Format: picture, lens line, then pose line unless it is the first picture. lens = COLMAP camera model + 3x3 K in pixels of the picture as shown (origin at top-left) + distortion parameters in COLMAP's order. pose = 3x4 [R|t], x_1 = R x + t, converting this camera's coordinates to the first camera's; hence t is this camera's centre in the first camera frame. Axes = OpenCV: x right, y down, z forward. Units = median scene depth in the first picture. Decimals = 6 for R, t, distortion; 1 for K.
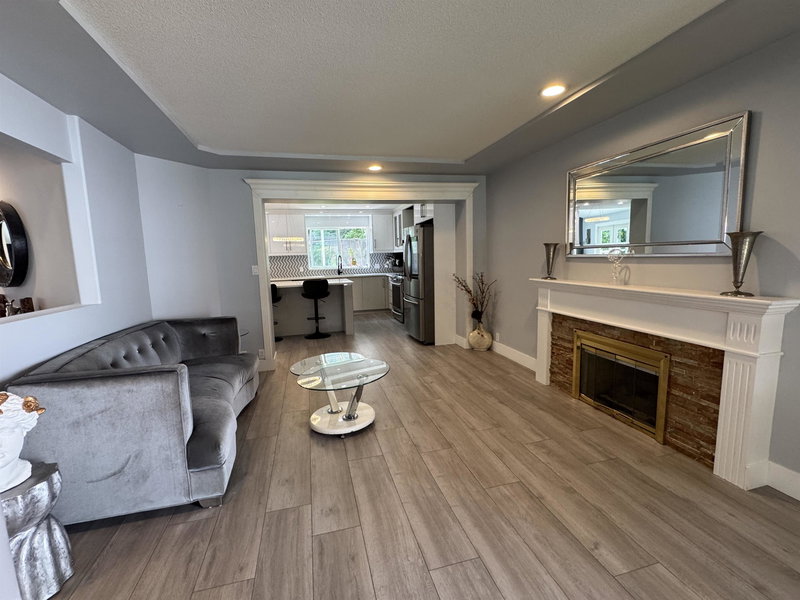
lens RADIAL K [[345.9, 0, 397.7], [0, 345.9, 299.9], [0, 0, 1]] dist [0.001552, 0.000127]
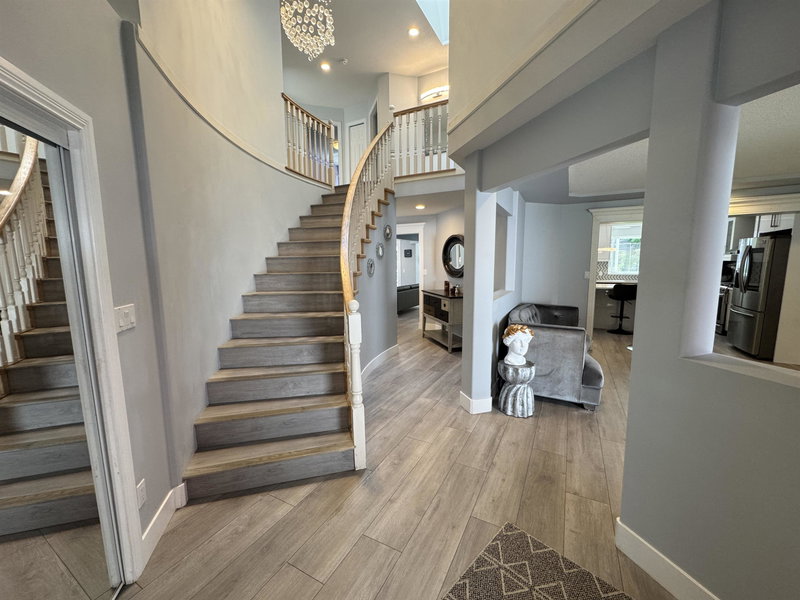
lens RADIAL K [[321.1, 0, 402.6], [0, 321.1, 300.7], [0, 0, 1]] dist [-0.001451, 0.001907]
pose [[0.746724, 0.105572, -0.656702, -0.112953], [-0.097129, 0.994047, 0.049361, 0.024405], [0.658004, 0.026926, 0.752533, -0.438143]]
